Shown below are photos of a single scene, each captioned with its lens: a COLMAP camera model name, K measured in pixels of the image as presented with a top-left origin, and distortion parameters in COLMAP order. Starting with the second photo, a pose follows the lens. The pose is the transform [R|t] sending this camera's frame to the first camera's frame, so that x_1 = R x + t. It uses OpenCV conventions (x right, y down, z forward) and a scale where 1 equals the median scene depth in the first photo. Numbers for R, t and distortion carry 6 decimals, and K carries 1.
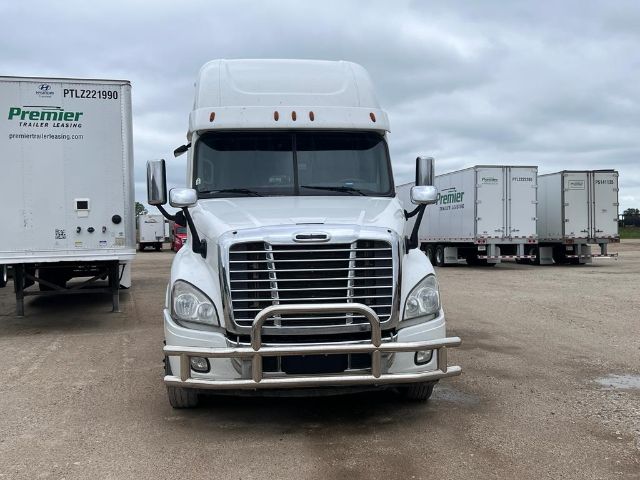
lens RADIAL K [[602.9, 0, 320.0], [0, 602.9, 240.0], [0, 0, 1]] dist [0.012442, 0.011770]
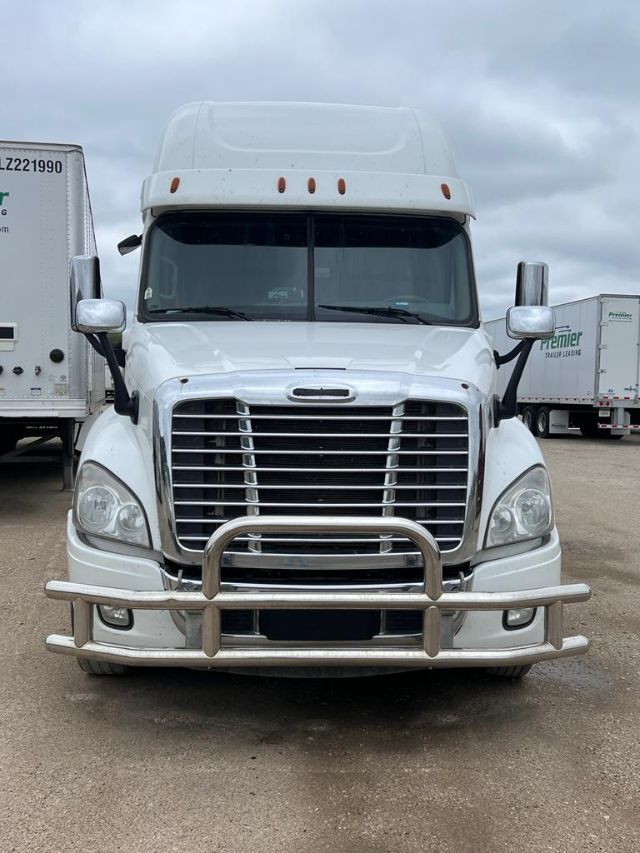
lens RADIAL K [[848.4, 0, 323.5], [0, 848.4, 425.3], [0, 0, 1]] dist [0.009841, -0.004705]
pose [[0.997874, 0.031394, -0.057118, 0.031519], [-0.029277, 0.998867, 0.037531, -0.004124], [0.058231, -0.035779, 0.997662, 0.219648]]
